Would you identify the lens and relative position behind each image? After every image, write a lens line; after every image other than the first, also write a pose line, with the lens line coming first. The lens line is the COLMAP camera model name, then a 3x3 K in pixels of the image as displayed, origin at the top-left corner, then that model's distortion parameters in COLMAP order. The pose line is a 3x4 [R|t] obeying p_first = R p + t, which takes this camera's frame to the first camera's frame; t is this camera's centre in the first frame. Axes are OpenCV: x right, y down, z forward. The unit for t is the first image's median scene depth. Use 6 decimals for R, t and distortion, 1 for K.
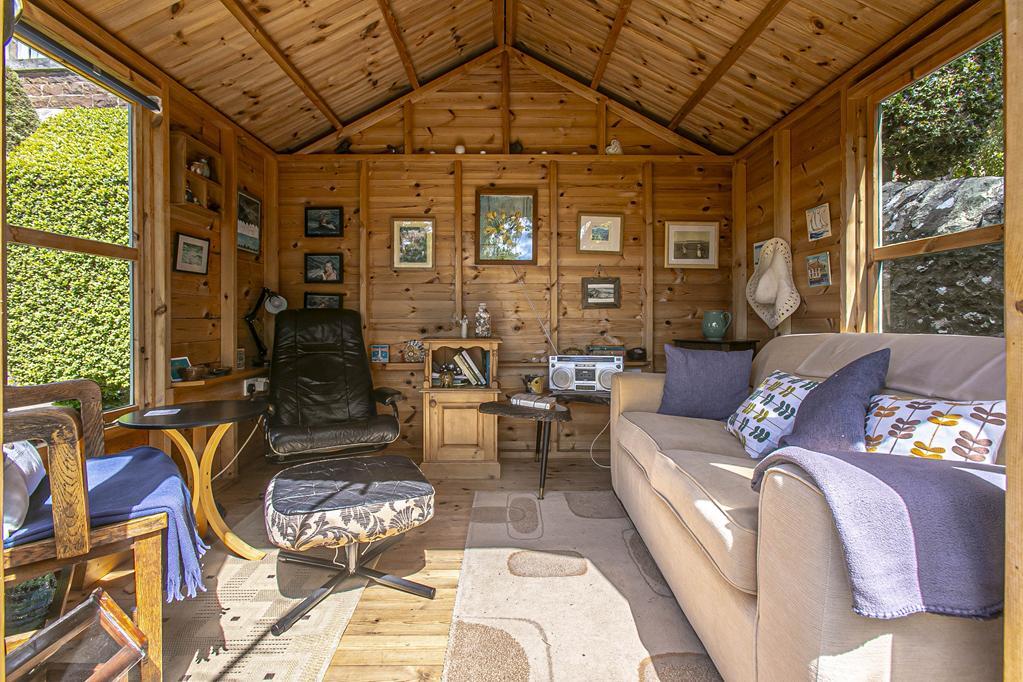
lens RADIAL K [[463.4, 0, 509.5], [0, 463.4, 318.7], [0, 0, 1]] dist [-0.000622, 0.000433]
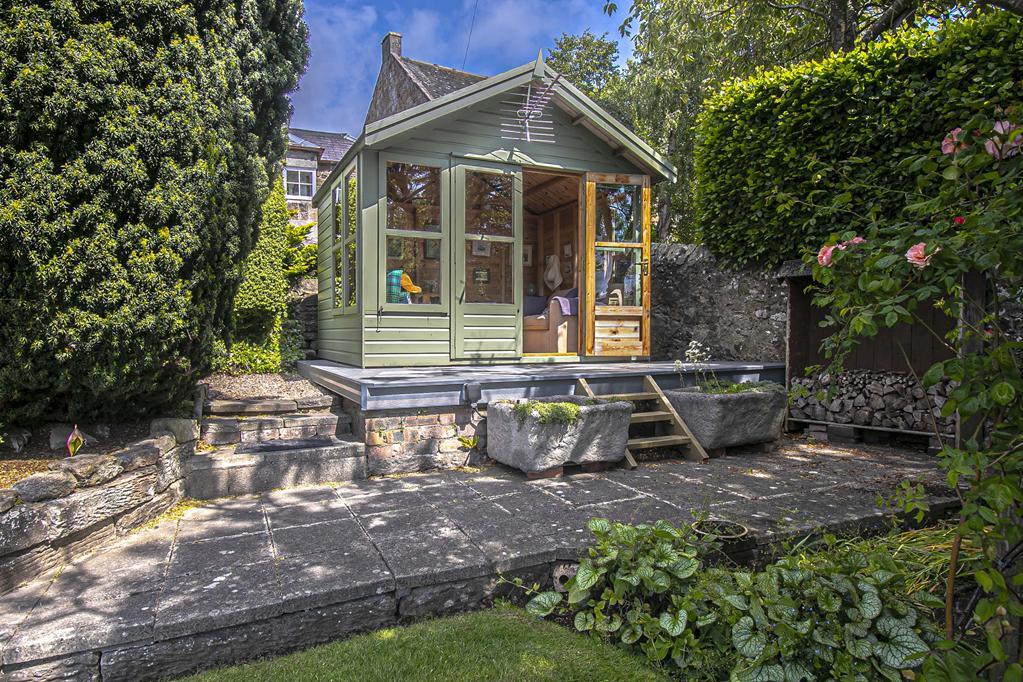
lens RADIAL K [[628.9, 0, 510.8], [0, 628.9, 339.5], [0, 0, 1]] dist [0.010240, 0.001569]
pose [[0.907225, -0.005009, 0.420615, -1.067372], [0.001254, 0.999957, 0.009203, 0.250444], [-0.420643, -0.007822, 0.907192, -1.982632]]
